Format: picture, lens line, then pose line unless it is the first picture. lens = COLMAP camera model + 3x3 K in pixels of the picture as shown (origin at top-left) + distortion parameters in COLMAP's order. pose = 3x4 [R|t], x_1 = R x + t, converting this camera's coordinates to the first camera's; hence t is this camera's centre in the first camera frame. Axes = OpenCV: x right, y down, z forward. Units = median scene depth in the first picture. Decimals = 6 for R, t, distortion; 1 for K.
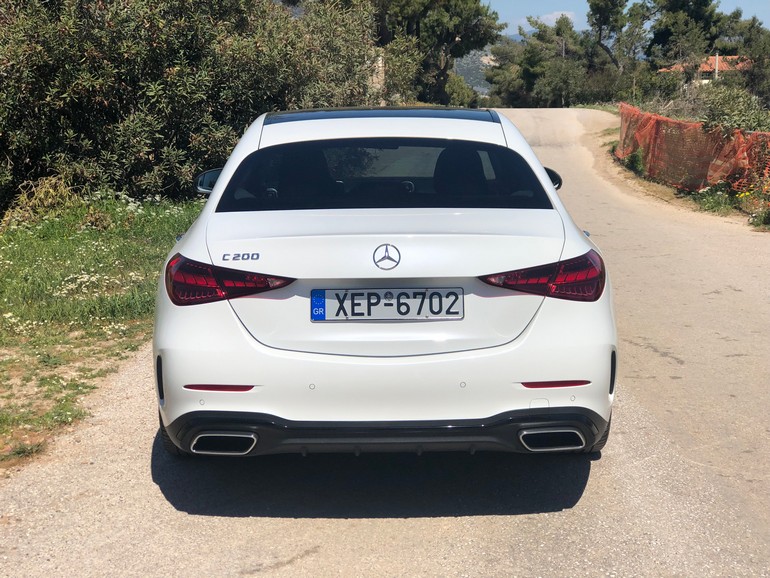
lens RADIAL K [[1276.4, 0, 385.0], [0, 1276.4, 288.9], [0, 0, 1]] dist [-0.007439, 0.000000]
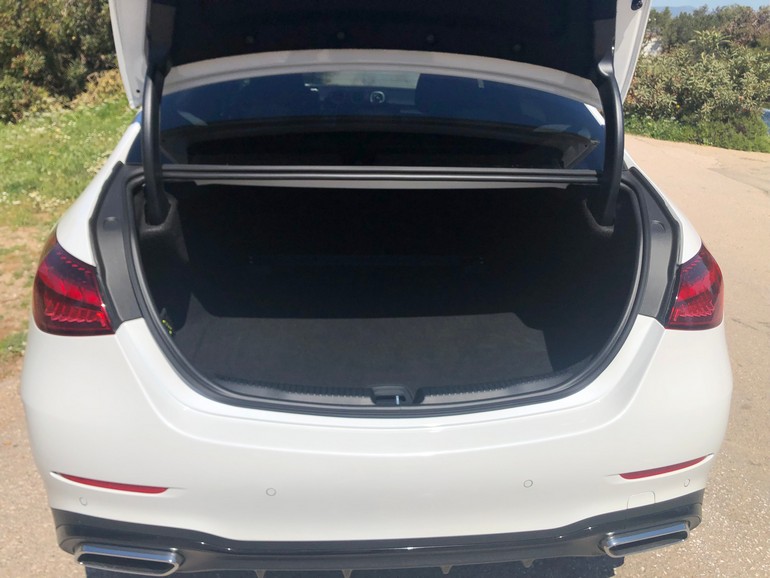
lens RADIAL K [[628.1, 0, 385.1], [0, 628.1, 289.2], [0, 0, 1]] dist [0.013593, -0.021418]
pose [[0.996786, 0.011192, 0.079319, -0.009548], [-0.029658, 0.971385, 0.235652, -0.025986], [-0.074412, -0.237247, 0.968595, 0.243632]]
